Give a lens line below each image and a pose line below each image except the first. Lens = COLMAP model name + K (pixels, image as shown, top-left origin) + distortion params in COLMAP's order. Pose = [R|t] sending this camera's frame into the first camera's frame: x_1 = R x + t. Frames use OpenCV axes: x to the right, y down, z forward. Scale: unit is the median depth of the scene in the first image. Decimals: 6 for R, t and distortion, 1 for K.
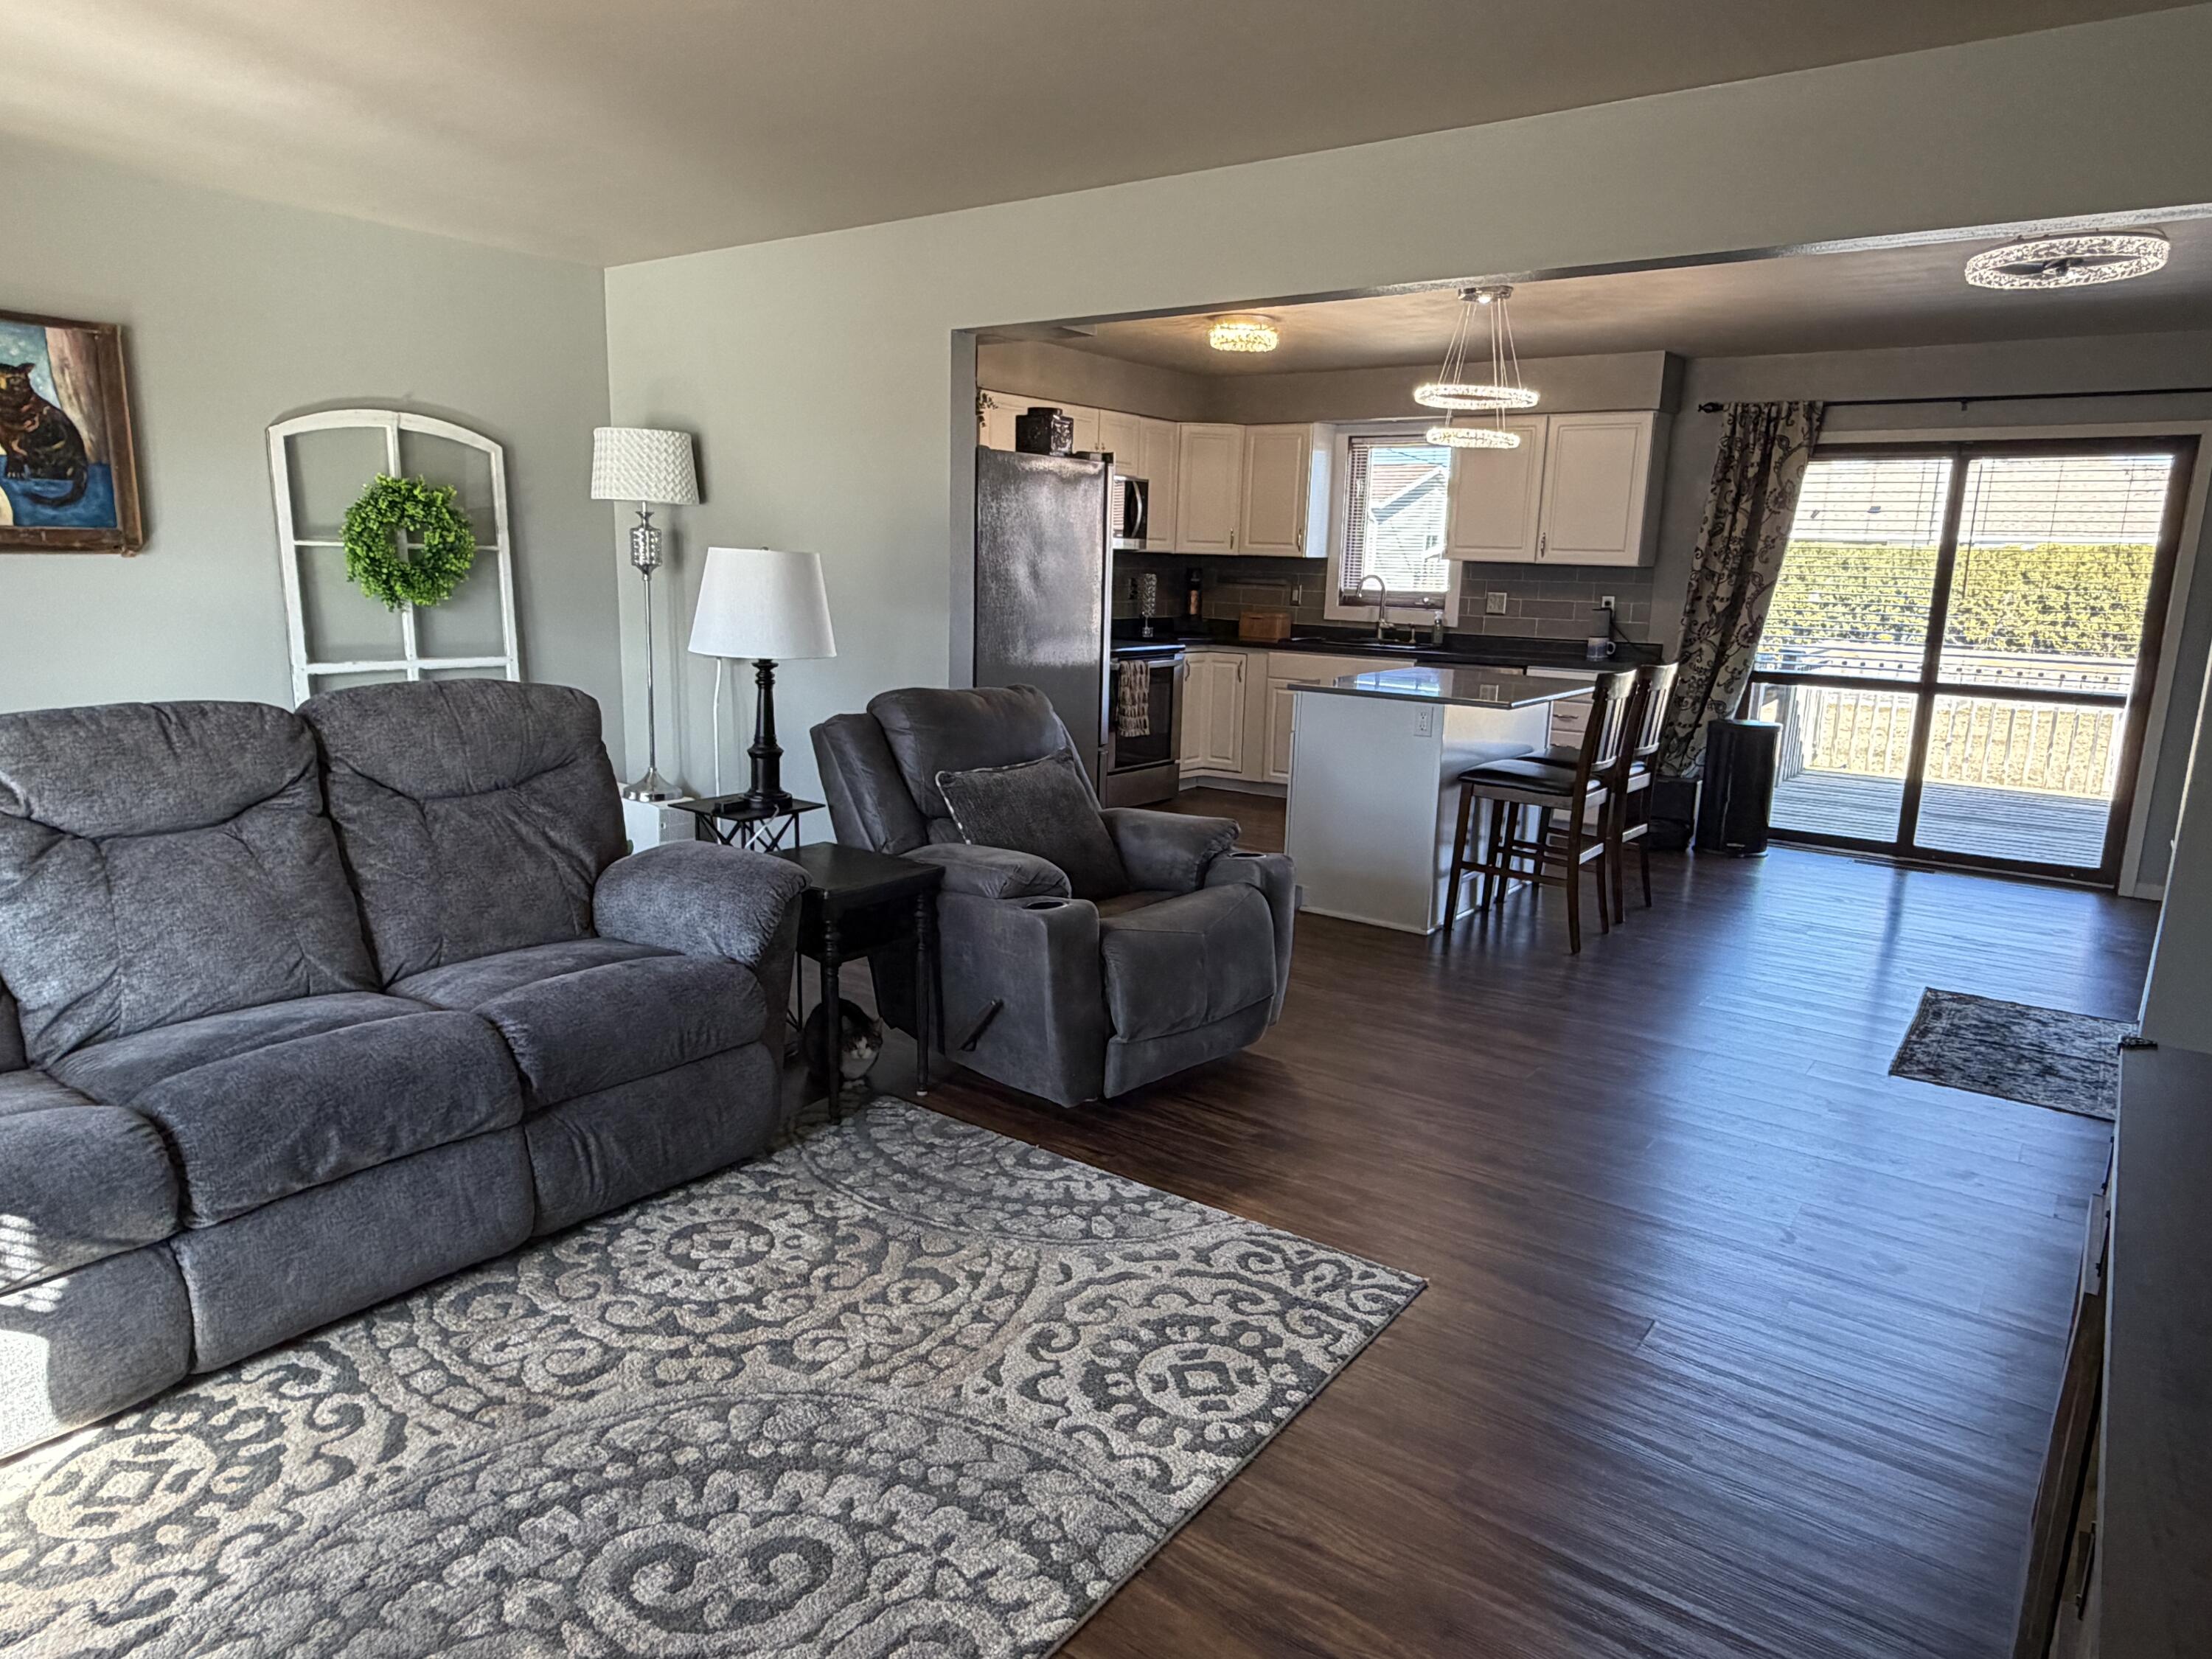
lens RADIAL K [[1374.1, 0, 1095.7], [0, 1374.1, 842.0], [0, 0, 1]] dist [-0.005141, 0.001082]
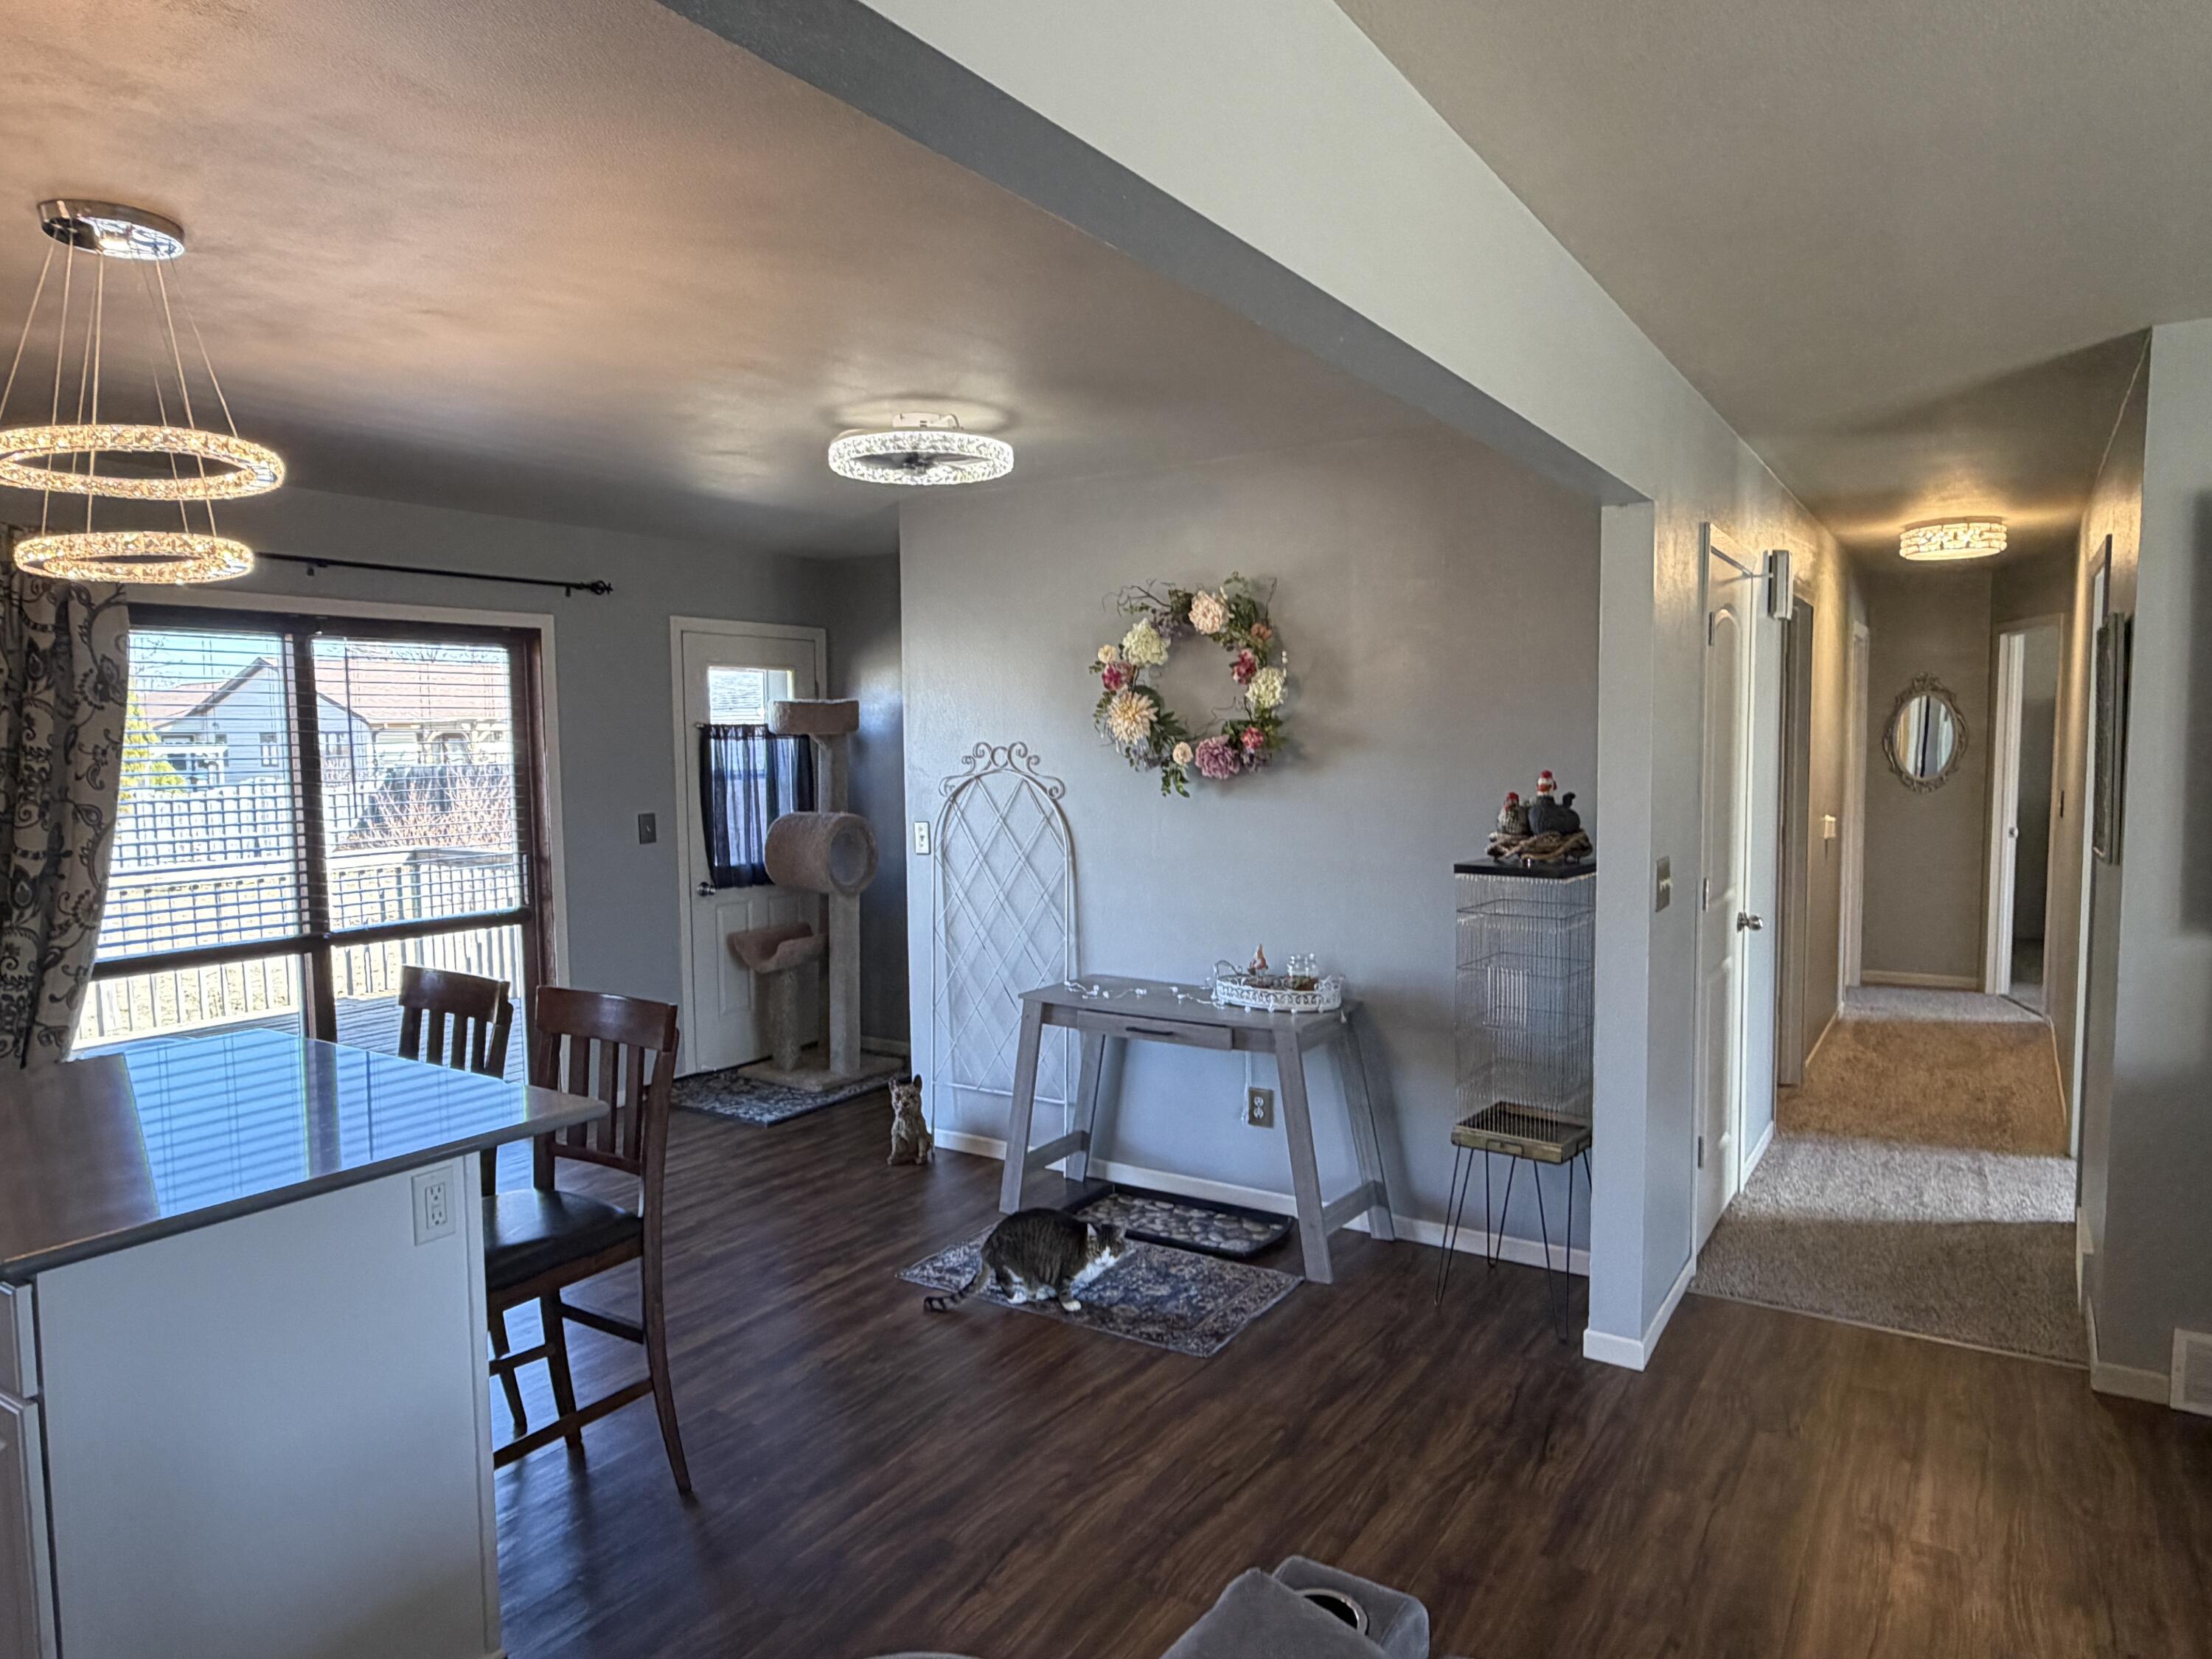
lens RADIAL K [[1374.1, 0, 1113.4], [0, 1374.1, 824.0], [0, 0, 1]] dist [-0.005141, 0.001082]
pose [[-0.072867, -0.090131, 0.993261, -0.332047], [0.215225, 0.971021, 0.103902, -0.345416], [-0.973842, 0.221346, -0.051357, 1.332110]]
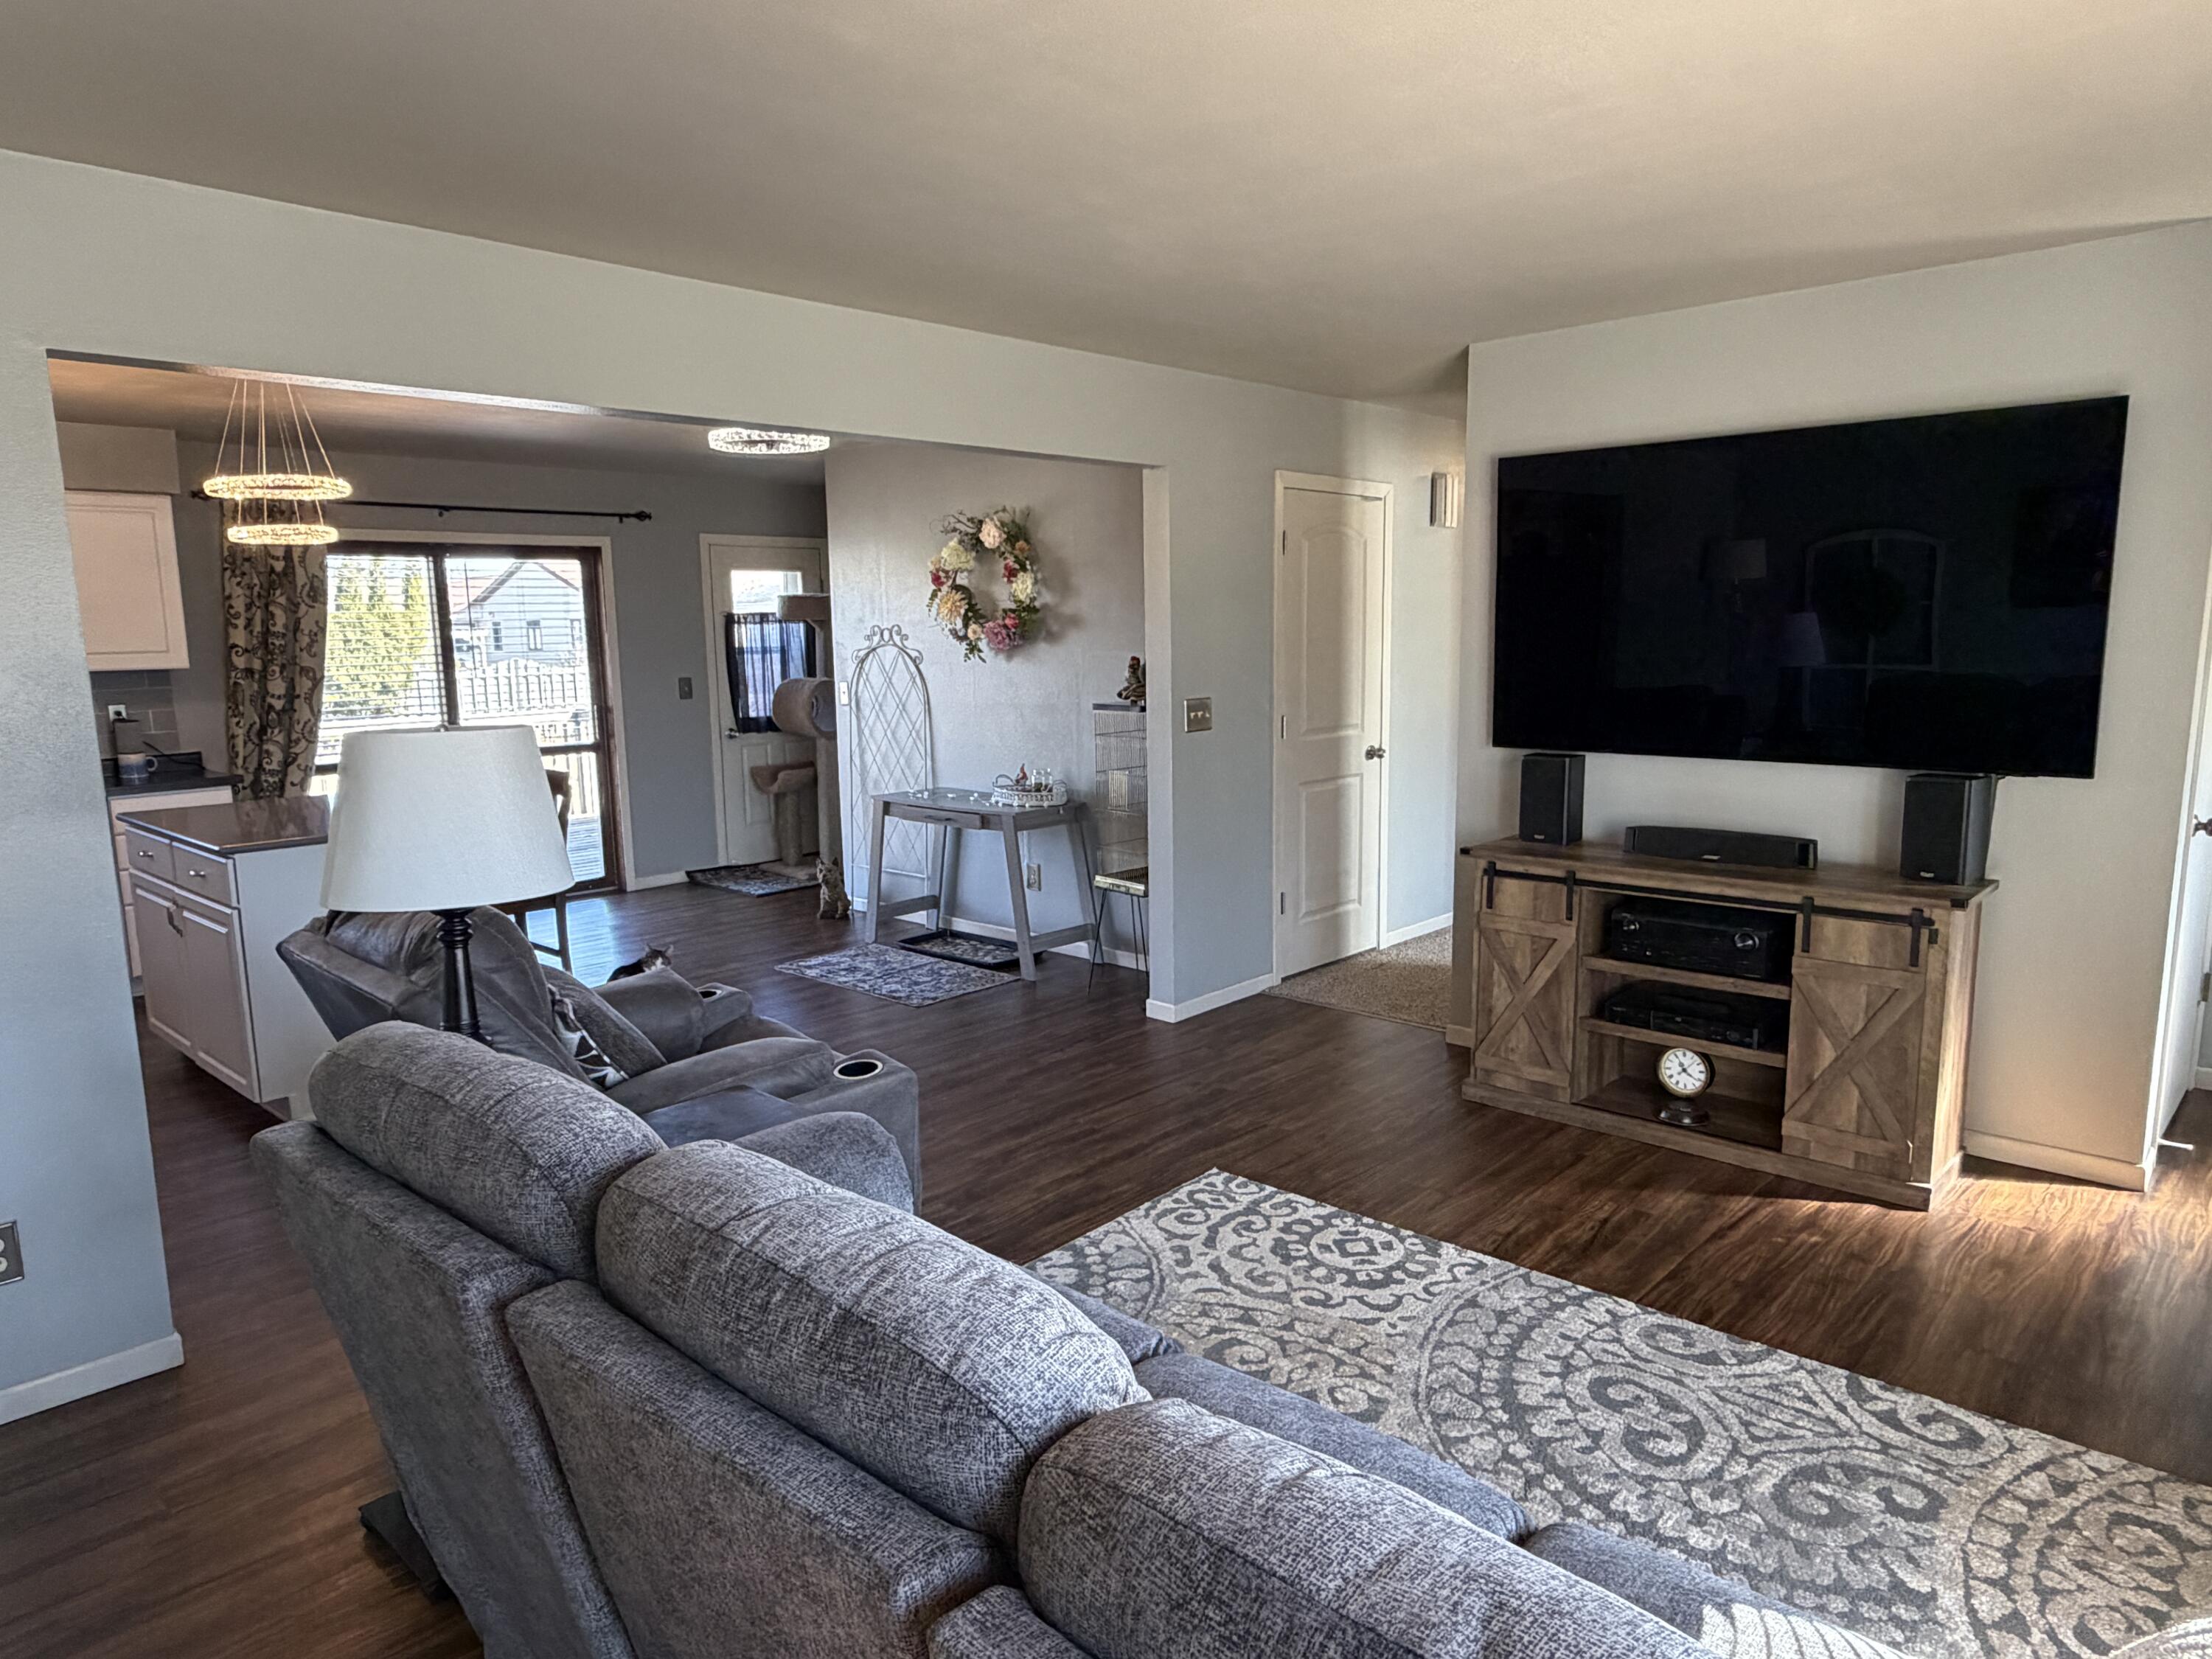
lens RADIAL K [[1374.1, 0, 1095.4], [0, 1374.1, 827.0], [0, 0, 1]] dist [-0.005141, 0.001082]
pose [[0.107326, -0.174455, 0.978799, -0.984392], [0.225245, 0.963154, 0.146968, -0.231225], [-0.968373, 0.204696, 0.142666, 0.753262]]
